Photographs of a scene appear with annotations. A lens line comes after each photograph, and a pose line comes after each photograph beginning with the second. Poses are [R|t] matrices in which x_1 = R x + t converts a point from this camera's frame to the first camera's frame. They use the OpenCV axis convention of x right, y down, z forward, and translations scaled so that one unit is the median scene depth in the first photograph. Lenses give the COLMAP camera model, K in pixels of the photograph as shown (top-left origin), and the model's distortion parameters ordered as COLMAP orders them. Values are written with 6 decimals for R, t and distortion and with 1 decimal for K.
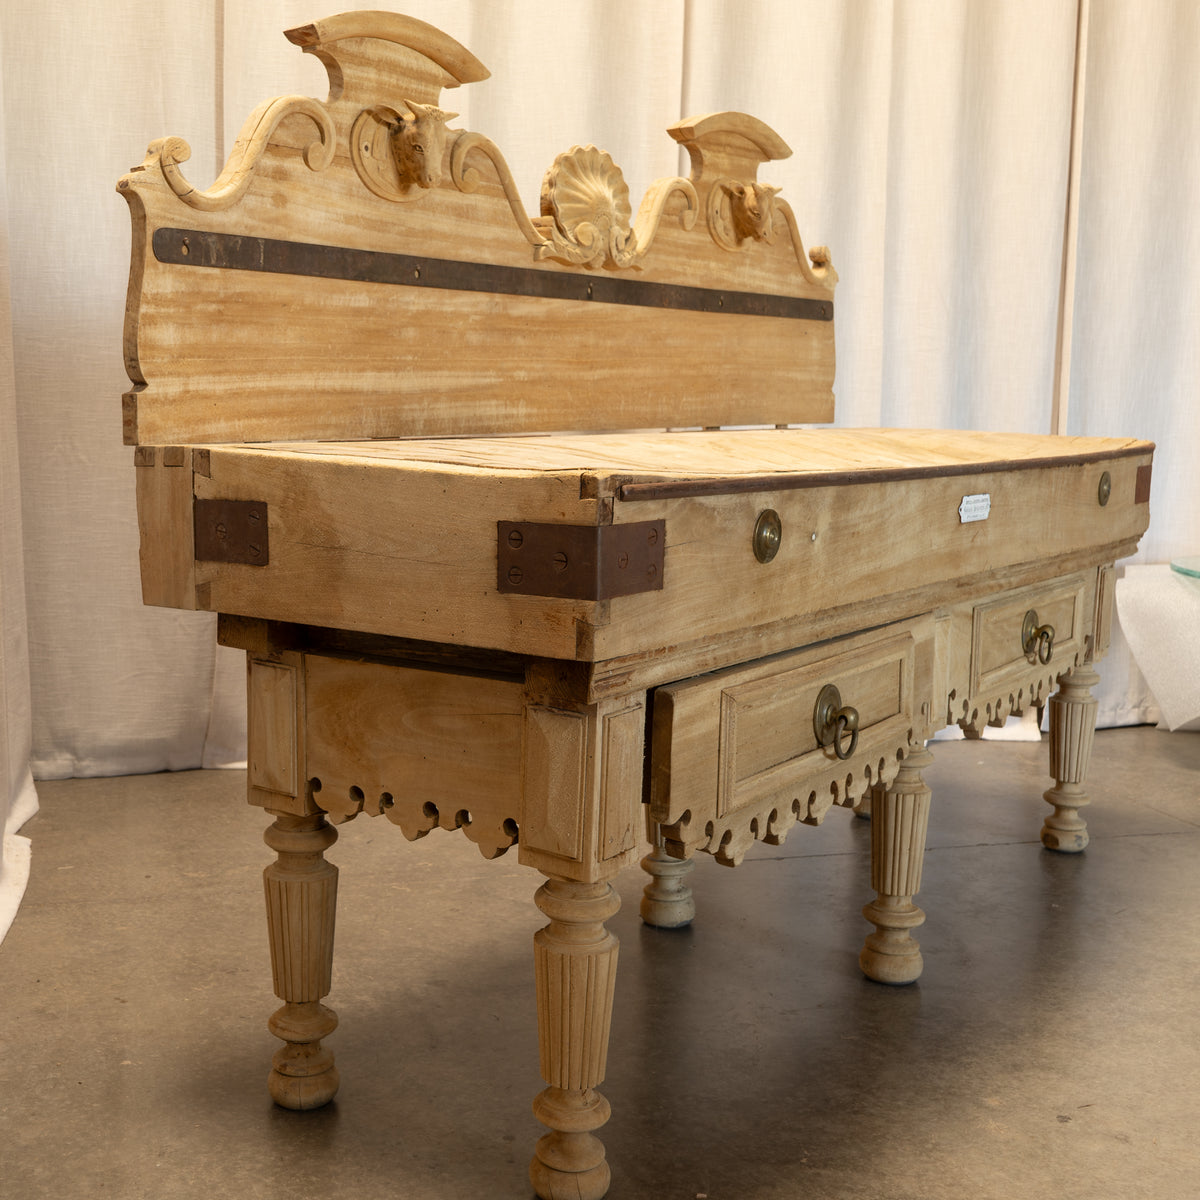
lens RADIAL K [[1537.0, 0, 498.7], [0, 1537.0, 590.5], [0, 0, 1]] dist [0.002209, 0.000000]
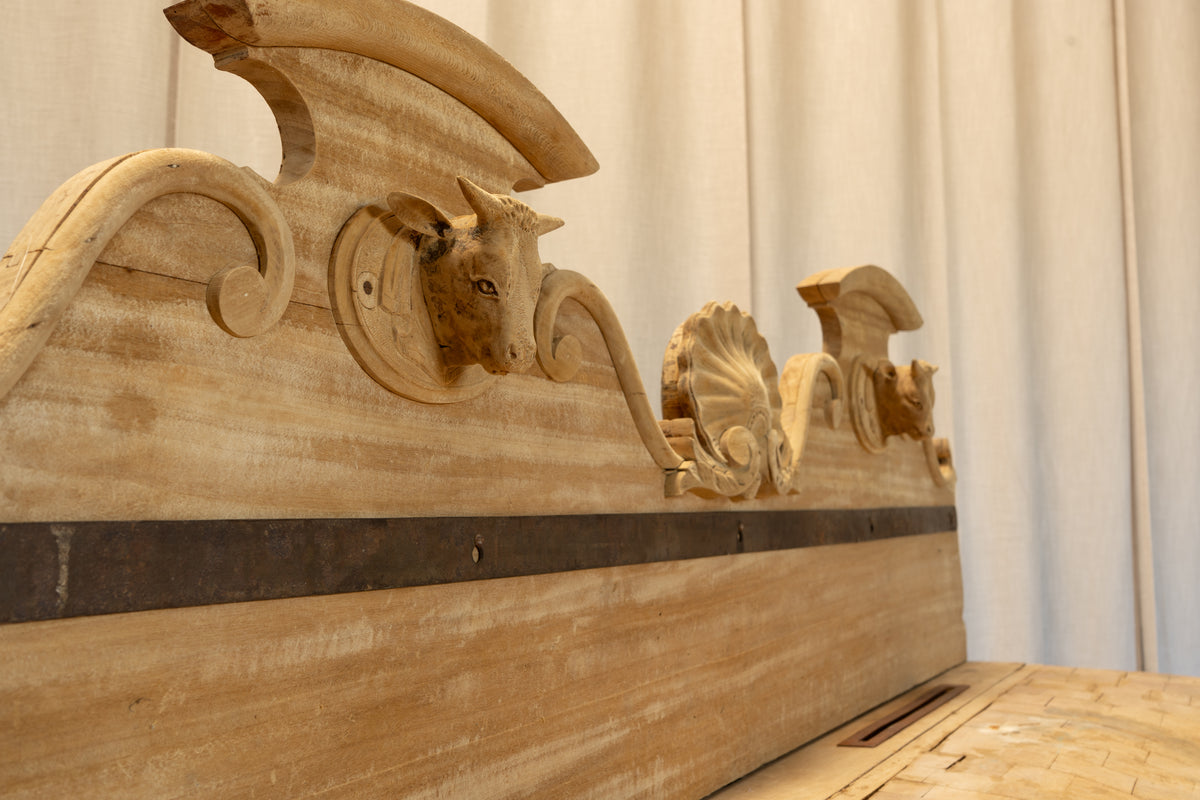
lens RADIAL K [[1163.8, 0, 596.4], [0, 1163.8, 393.2], [0, 0, 1]] dist [0.008349, 0.000000]
pose [[0.991110, -0.019544, 0.131599, -0.065434], [0.050291, 0.970795, -0.234580, -0.176942], [-0.123171, 0.239113, 0.963148, 0.677426]]
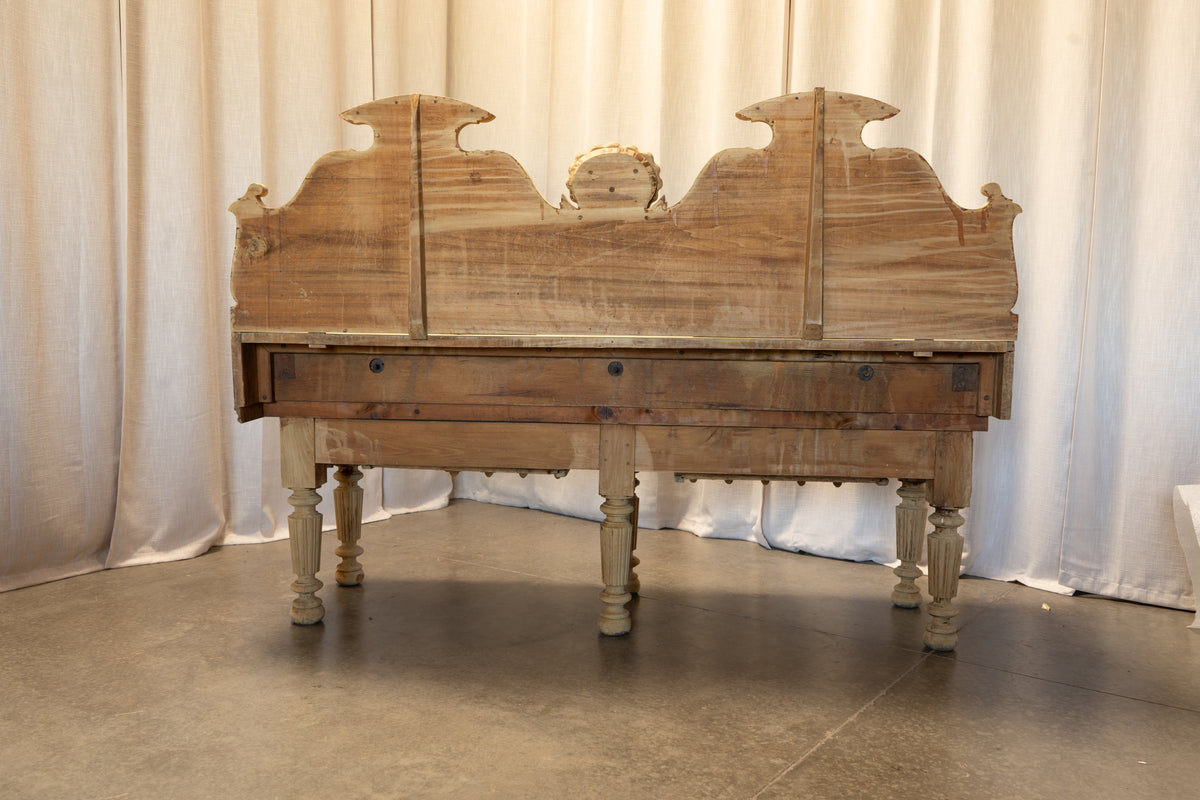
lens RADIAL K [[1049.5, 0, 601.1], [0, 1049.5, 385.7], [0, 0, 1]] dist [0.002076, 0.011848]
pose [[0.663570, 0.057751, -0.745882, 1.364257], [-0.103812, 0.994478, -0.015357, -0.033947], [0.740876, 0.087622, 0.665901, 0.328258]]
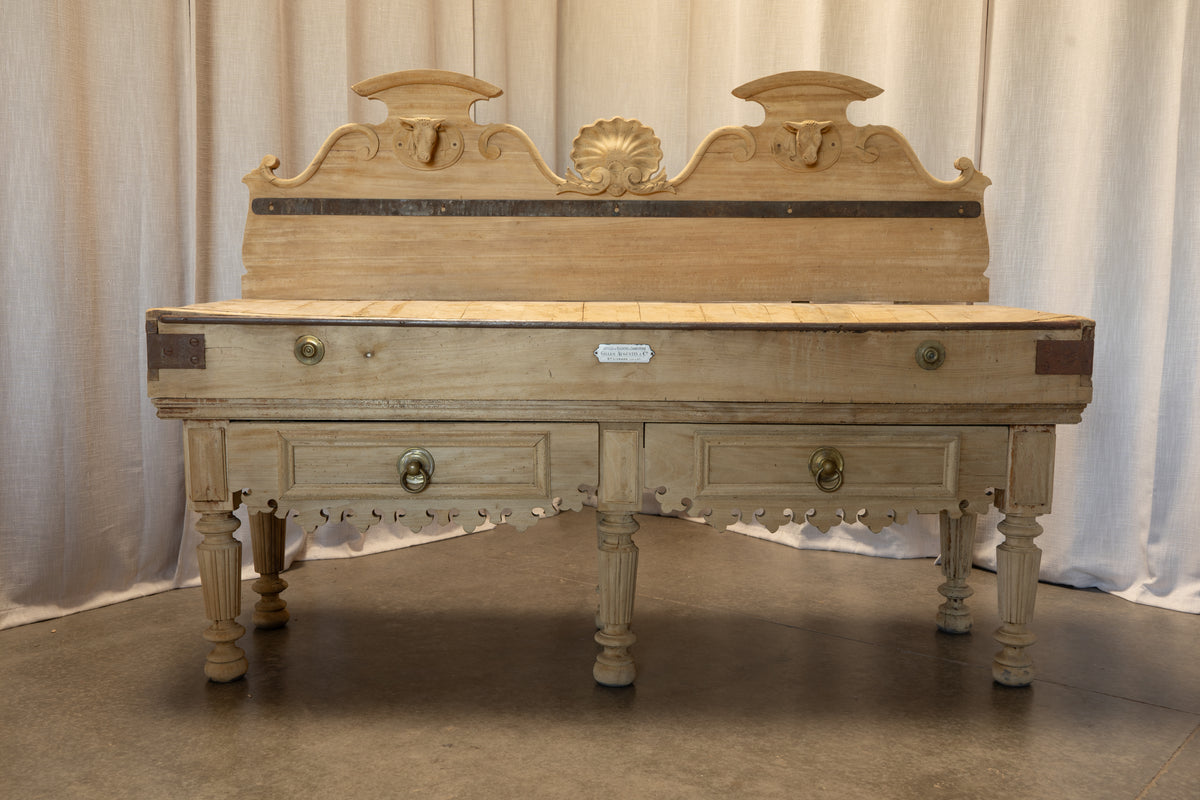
lens RADIAL K [[1192.5, 0, 601.6], [0, 1192.5, 386.5], [0, 0, 1]] dist [0.017868, 0.000000]
pose [[0.610889, 0.070571, -0.788564, 1.221814], [-0.103991, 0.994542, 0.008444, -0.033216], [0.784857, 0.076845, 0.614894, 0.321624]]
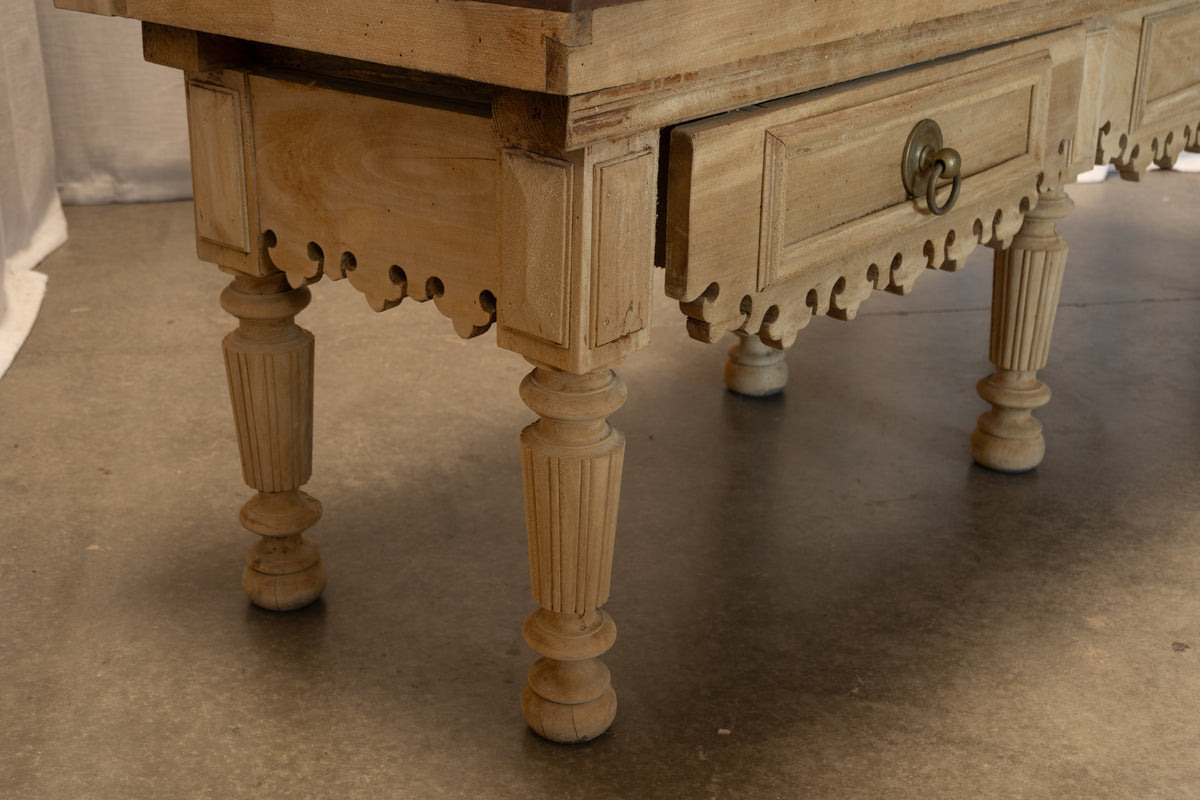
lens RADIAL K [[1648.0, 0, 595.4], [0, 1648.0, 368.3], [0, 0, 1]] dist [0.027401, 0.000000]
pose [[0.998629, 0.019600, -0.048543, 0.080843], [-0.008086, 0.973887, 0.226890, -0.004684], [0.051722, -0.226186, 0.972710, 0.127269]]
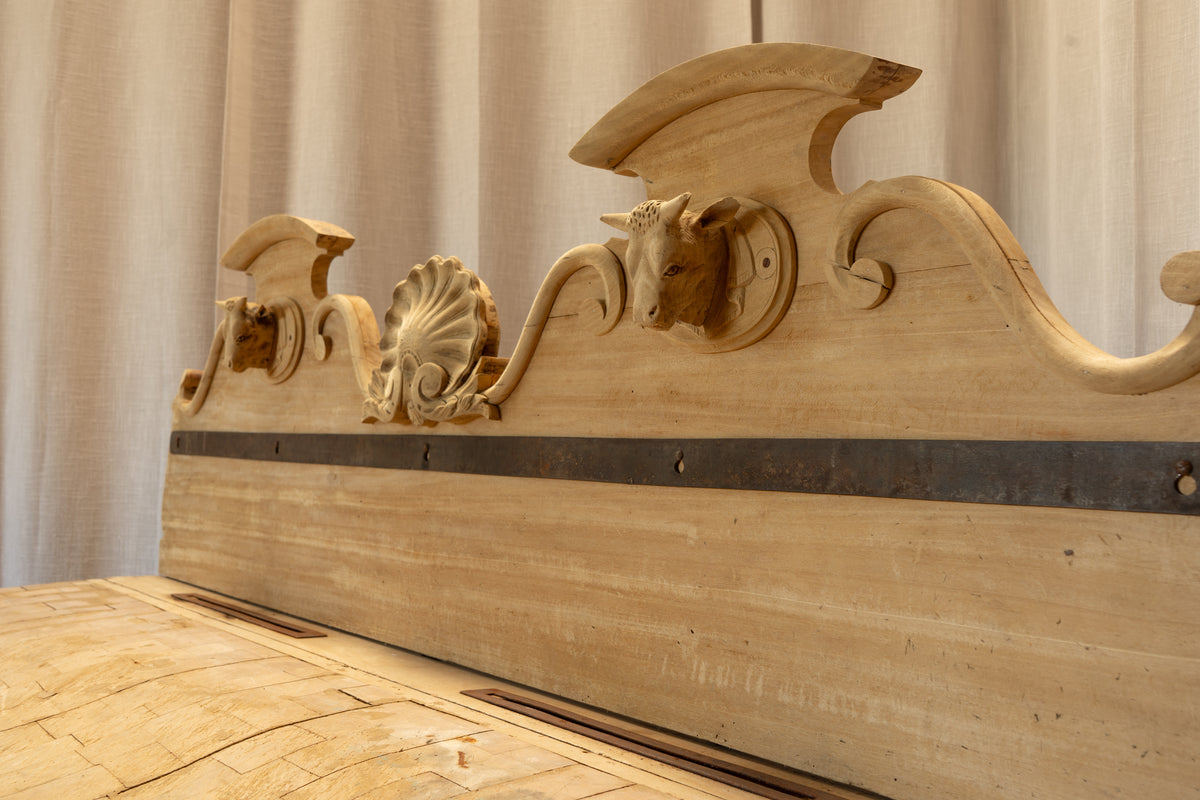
lens RADIAL K [[1192.5, 0, 599.7], [0, 1192.5, 396.8], [0, 0, 1]] dist [0.017868, 0.000000]
pose [[-0.260743, -0.036162, -0.964731, 0.689926], [-0.134565, 0.990904, -0.000774, -0.281795], [0.955984, 0.129617, -0.263238, 1.475406]]
